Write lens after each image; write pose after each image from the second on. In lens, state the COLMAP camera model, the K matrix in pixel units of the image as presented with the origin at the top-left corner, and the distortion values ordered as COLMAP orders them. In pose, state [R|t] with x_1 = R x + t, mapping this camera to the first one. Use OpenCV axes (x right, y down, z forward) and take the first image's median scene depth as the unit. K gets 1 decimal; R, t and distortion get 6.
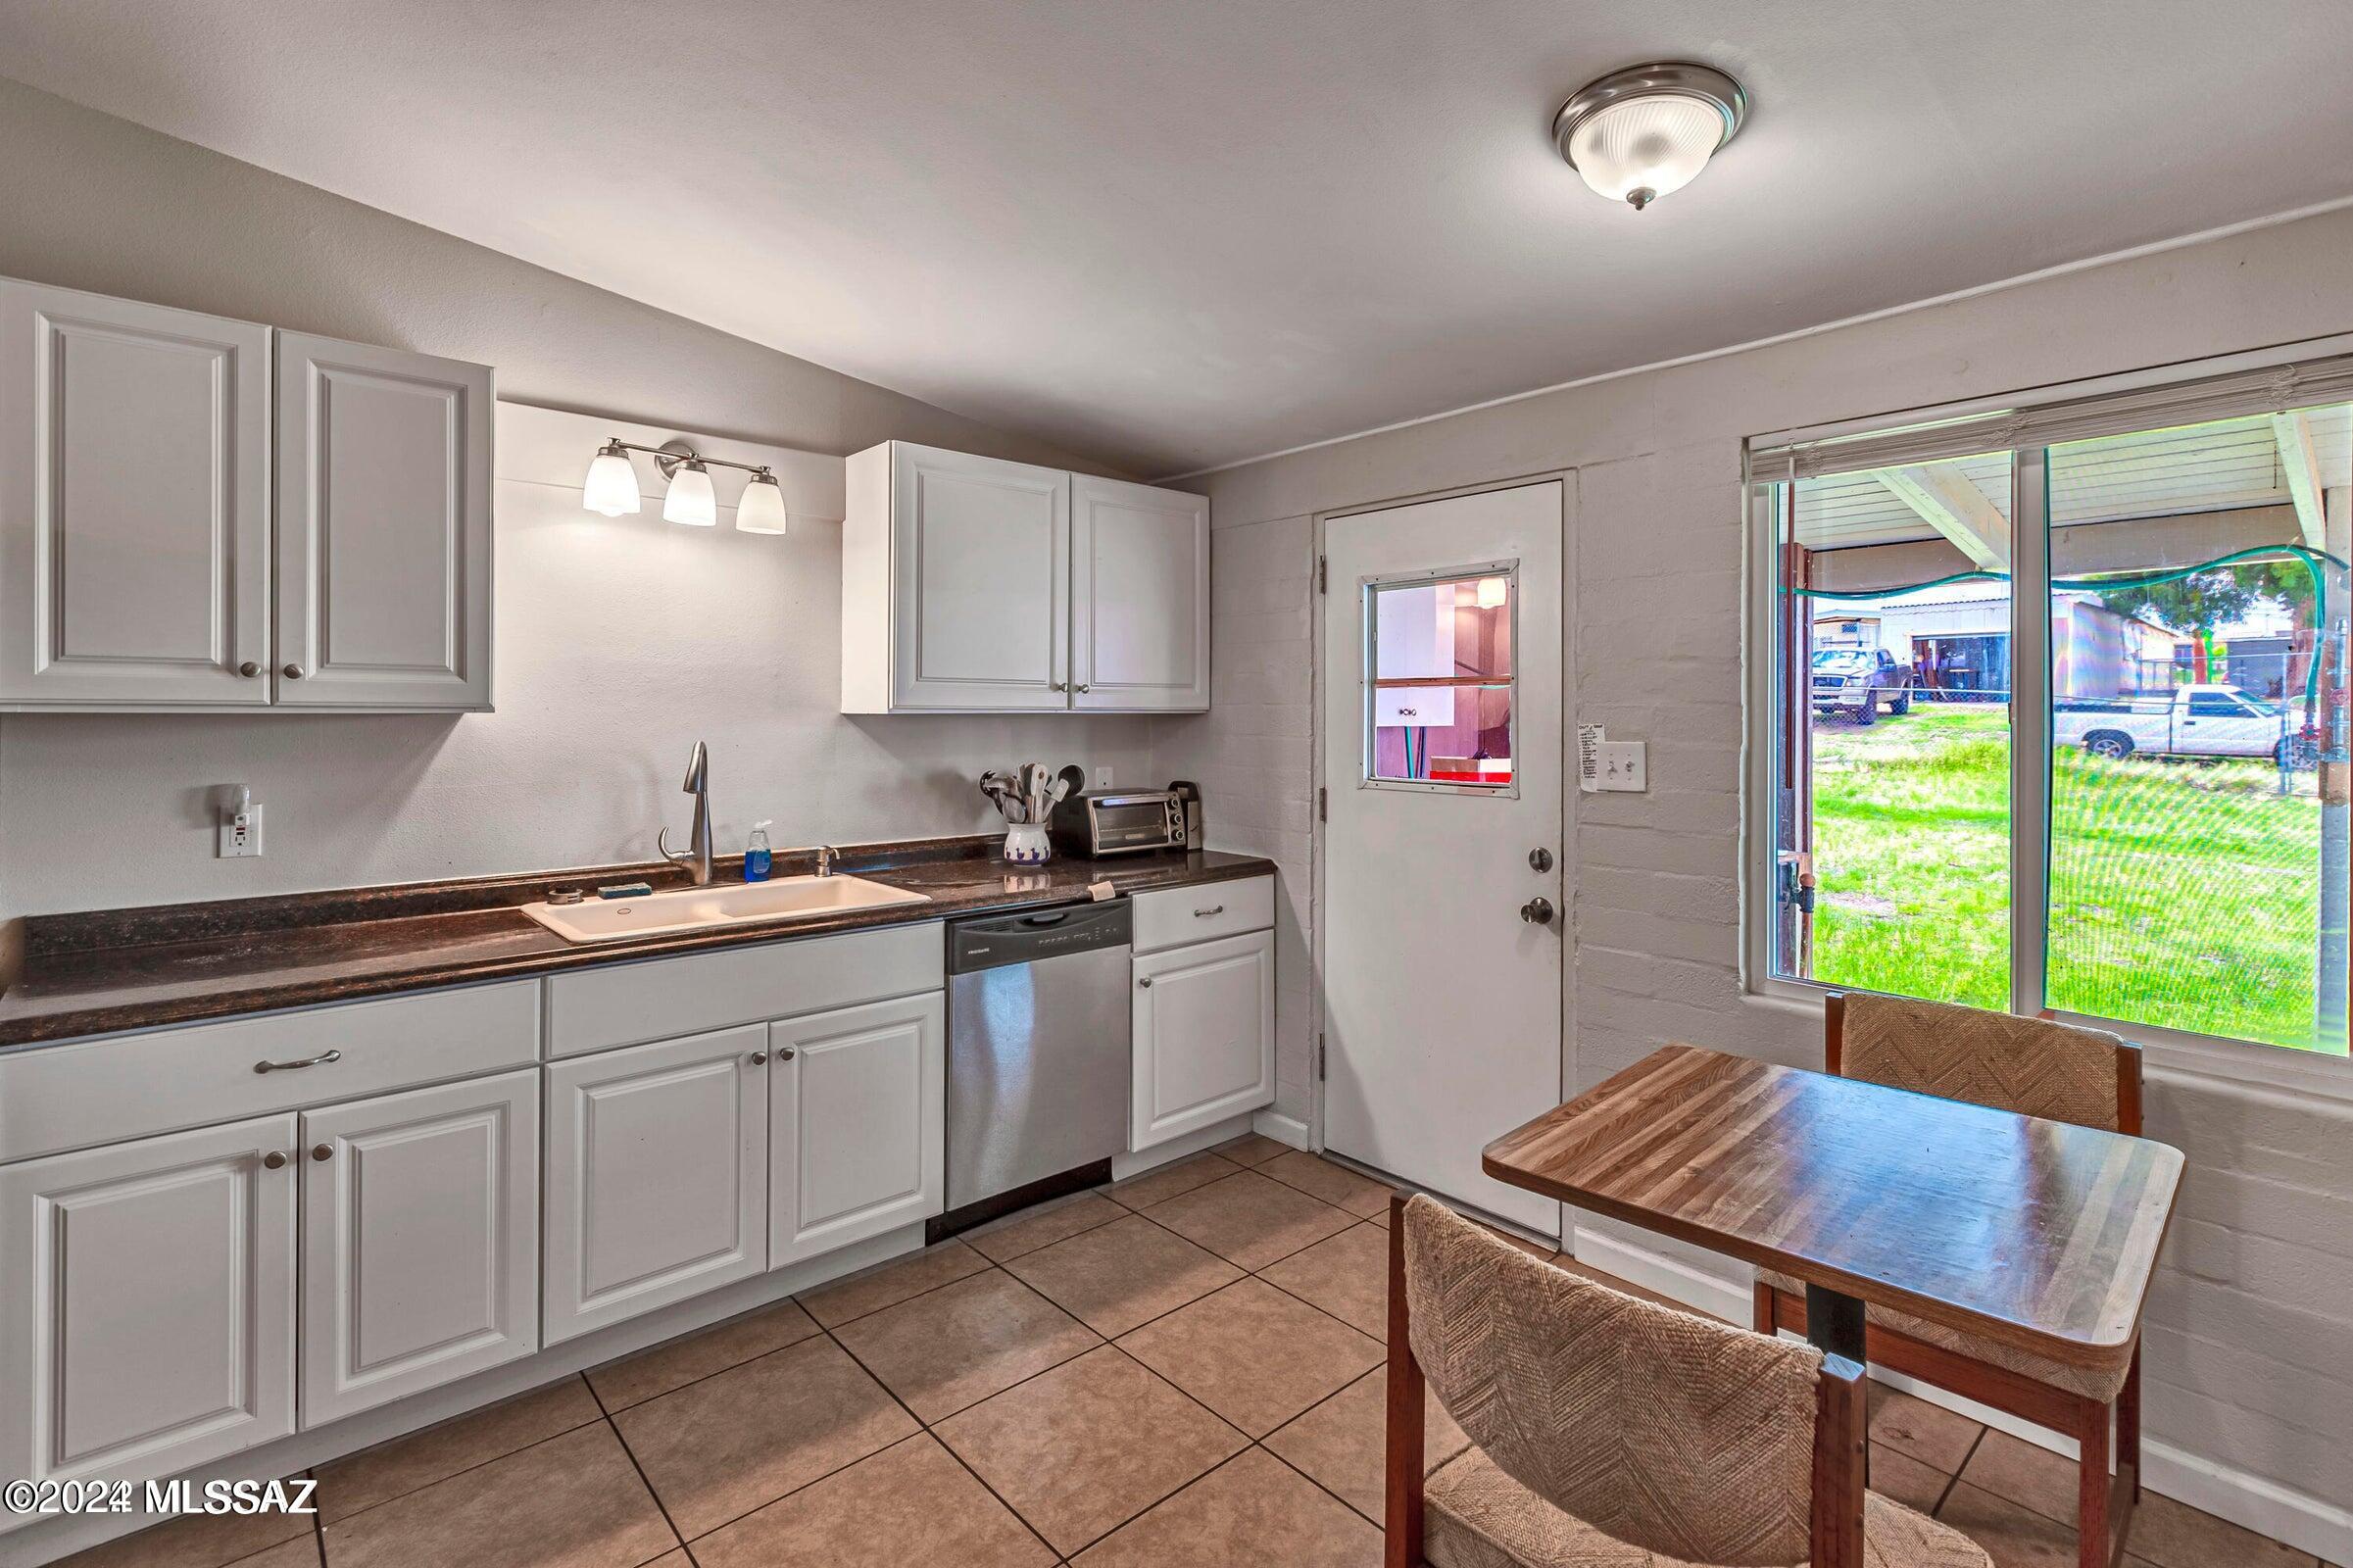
lens RADIAL K [[1100.6, 0, 1173.1], [0, 1100.6, 713.0], [0, 0, 1]] dist [-0.000115, 0.000031]
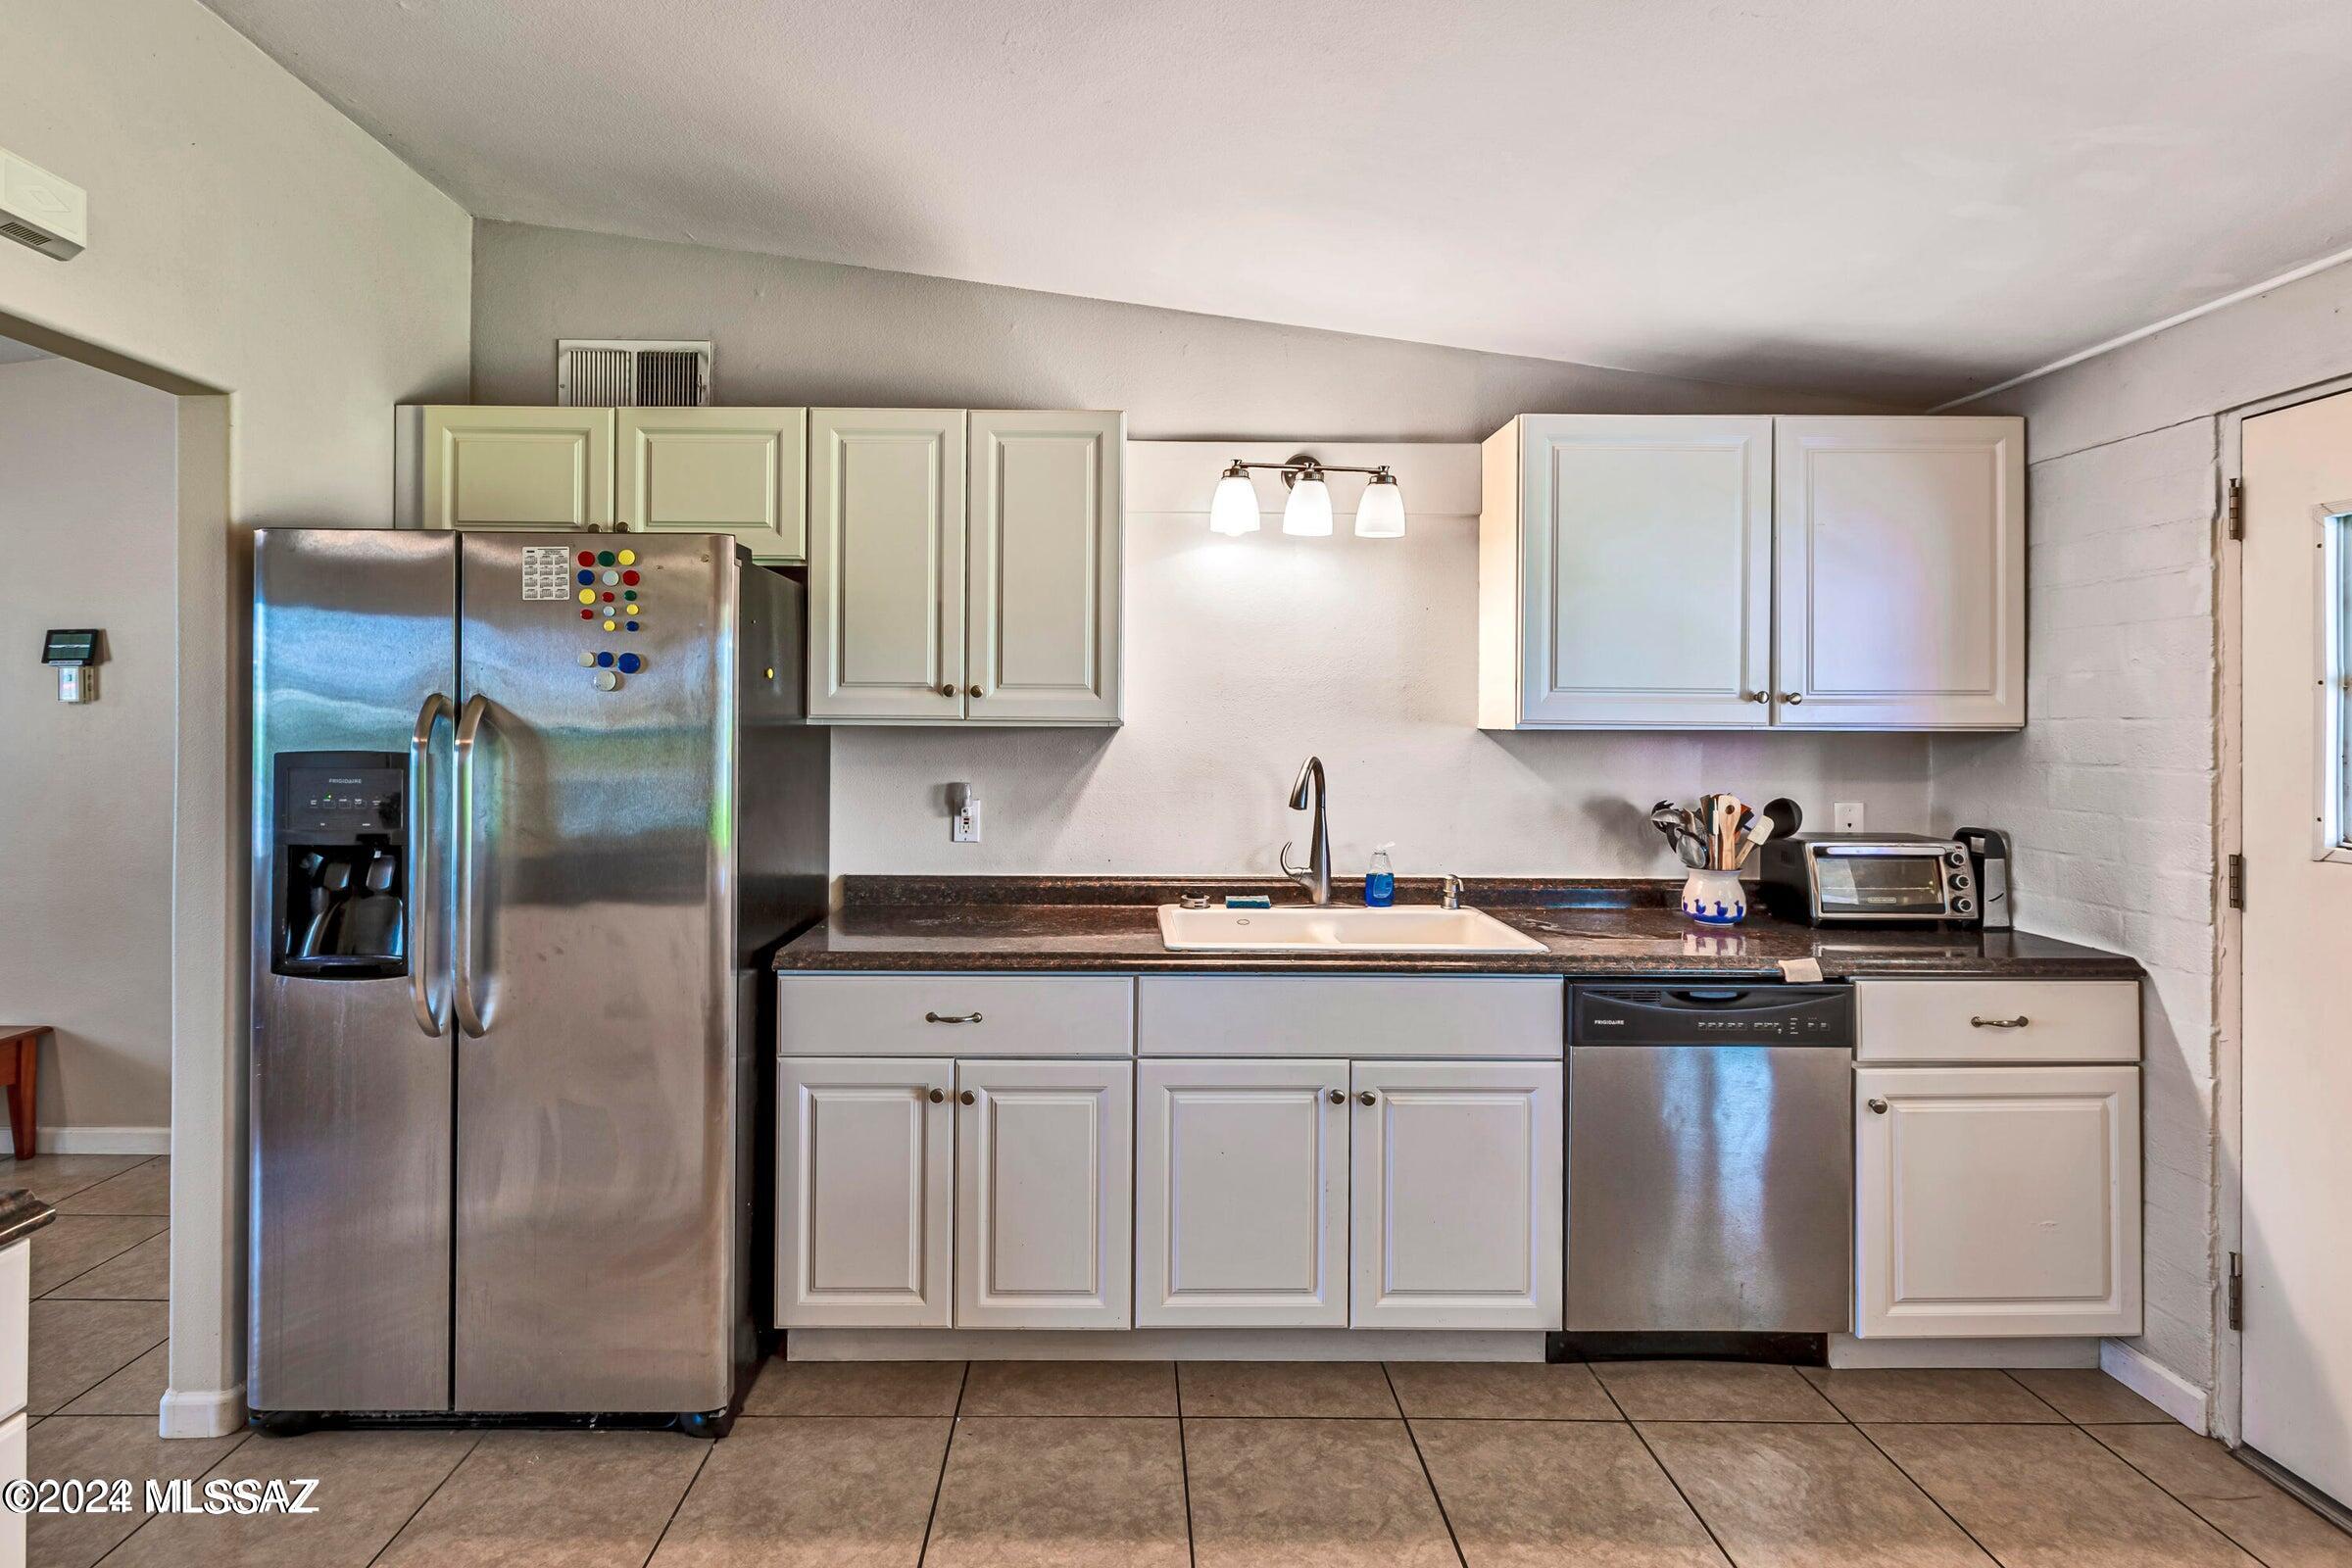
lens RADIAL K [[1135.0, 0, 1125.8], [0, 1135.0, 716.8], [0, 0, 1]] dist [-0.000608, 0.000516]
pose [[0.748871, -0.000784, -0.662716, 0.107654], [-0.005064, 0.999963, -0.006905, -0.001698], [0.662697, 0.008527, 0.748839, 0.129400]]
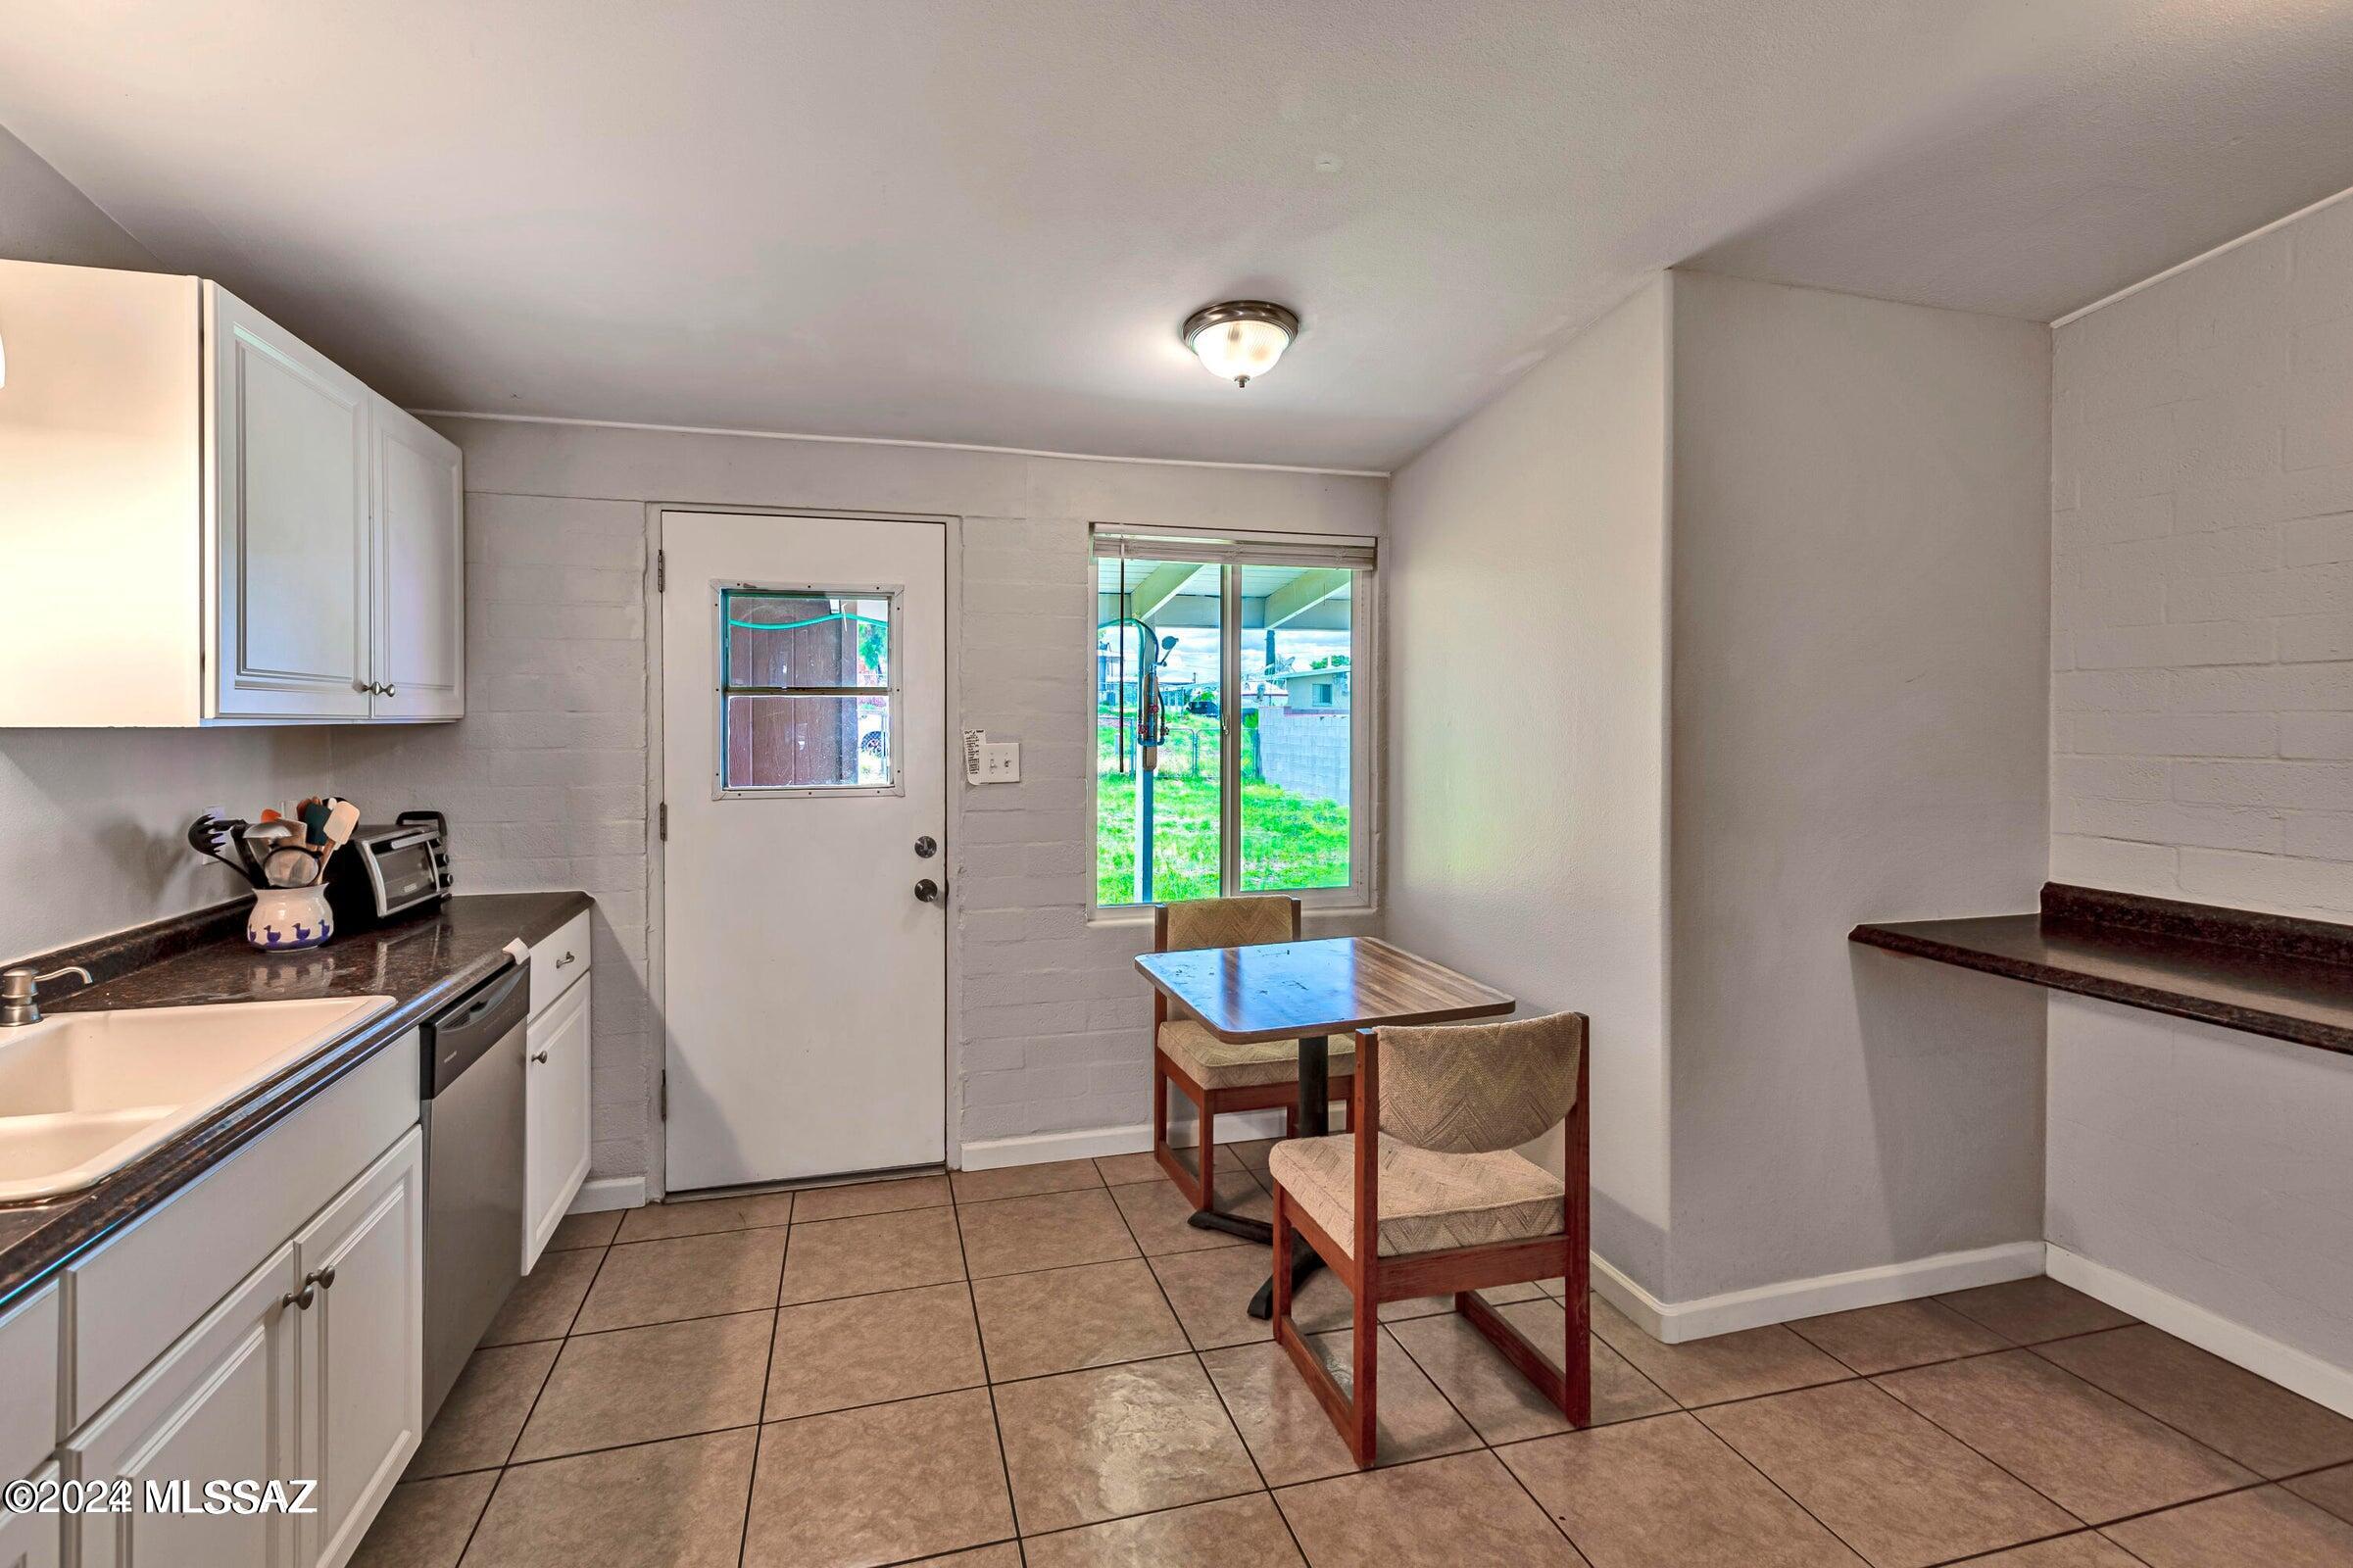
lens RADIAL K [[1095.2, 0, 1165.9], [0, 1095.2, 730.4], [0, 0, 1]] dist [0.000197, 0.000139]
pose [[0.439513, -0.012276, 0.898152, -0.589570], [0.002244, 0.999918, 0.012569, -0.003814], [-0.898233, -0.003508, 0.439505, 0.260114]]
